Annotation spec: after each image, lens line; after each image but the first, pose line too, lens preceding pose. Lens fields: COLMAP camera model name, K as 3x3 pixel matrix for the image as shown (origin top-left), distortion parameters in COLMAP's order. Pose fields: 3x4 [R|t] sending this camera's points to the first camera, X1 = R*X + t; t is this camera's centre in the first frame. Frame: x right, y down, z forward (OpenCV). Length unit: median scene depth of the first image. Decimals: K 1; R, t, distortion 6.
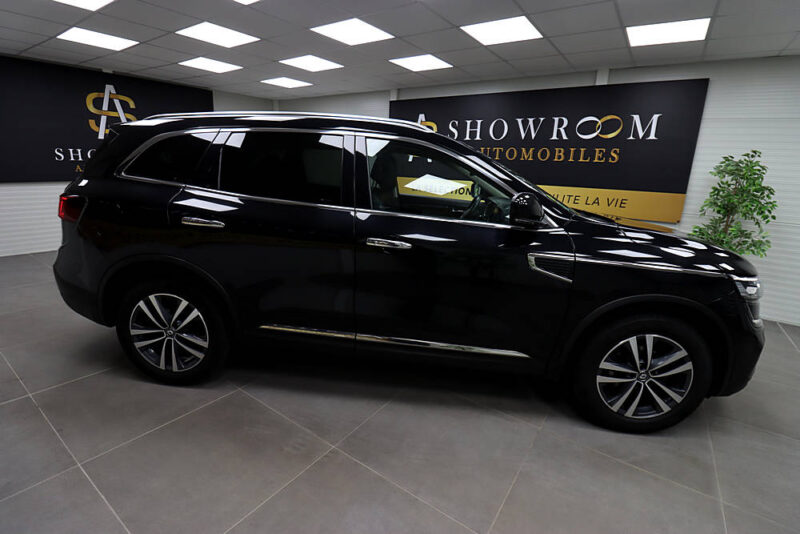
lens RADIAL K [[379.2, 0, 397.4], [0, 379.2, 261.0], [0, 0, 1]] dist [-0.000742, -0.012157]
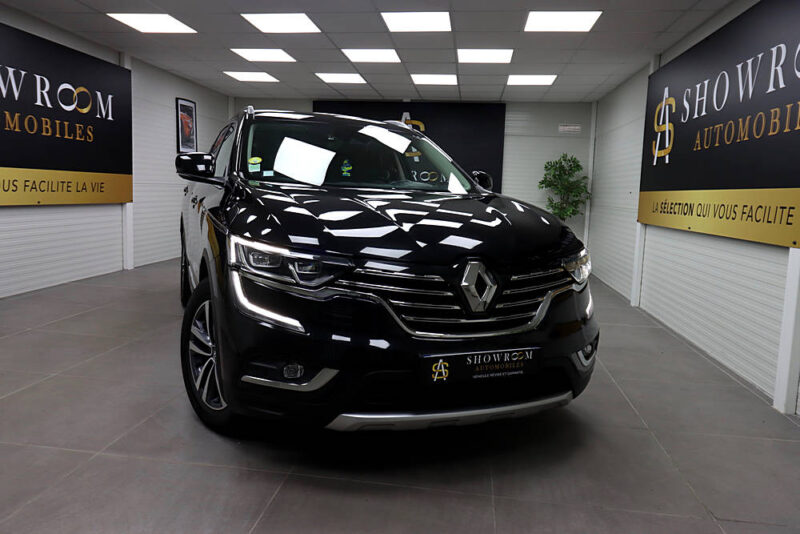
lens RADIAL K [[587.7, 0, 396.4], [0, 587.7, 262.8], [0, 0, 1]] dist [0.007738, -0.005349]
pose [[0.463279, 0.084536, -0.882171, 0.870554], [-0.235709, 0.971339, -0.030704, 0.019644], [0.854292, 0.222160, 0.469927, 0.303278]]
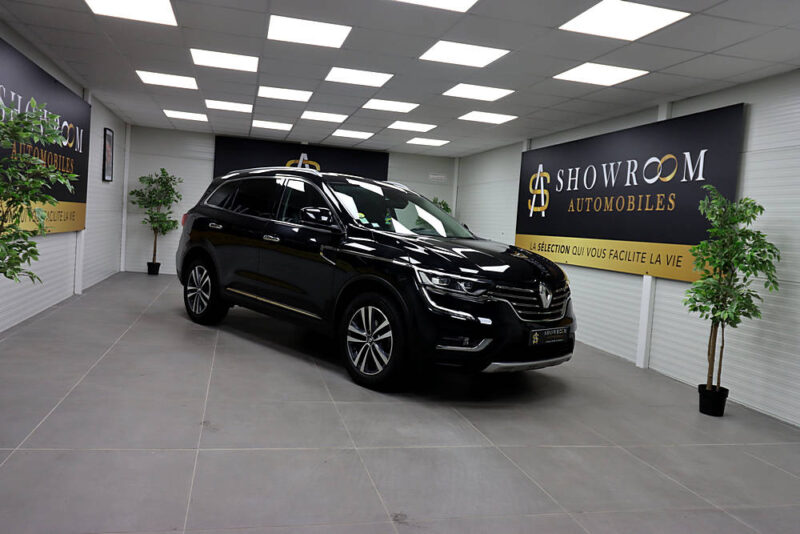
lens RADIAL K [[628.4, 0, 396.4], [0, 628.4, 267.1], [0, 0, 1]] dist [0.003955, 0.000820]
pose [[0.755741, 0.058069, -0.652291, 0.941672], [-0.202669, 0.967900, -0.148645, 0.156521], [0.622721, 0.244536, 0.743250, -0.287514]]
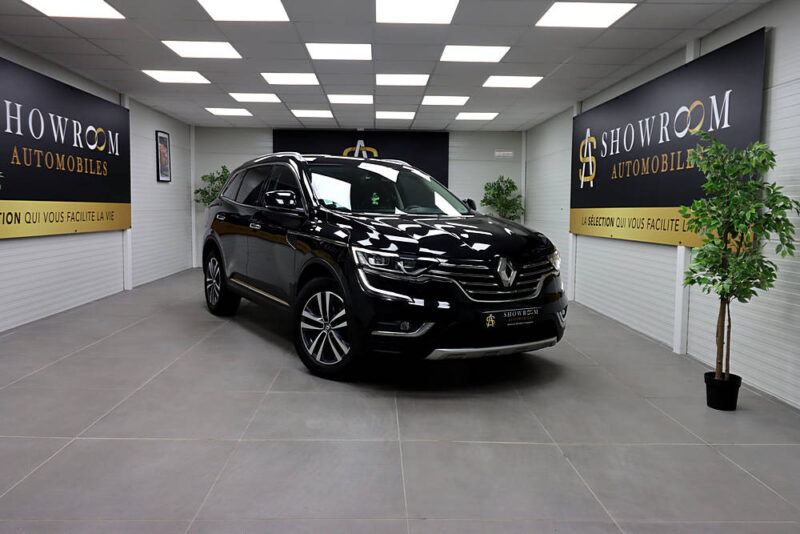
lens RADIAL K [[637.9, 0, 396.2], [0, 637.9, 268.2], [0, 0, 1]] dist [0.005521, -0.000359]
pose [[0.596886, 0.041831, -0.801235, 1.092291], [-0.187598, 0.978234, -0.088681, 0.108273], [0.780086, 0.203243, 0.591742, -0.046855]]
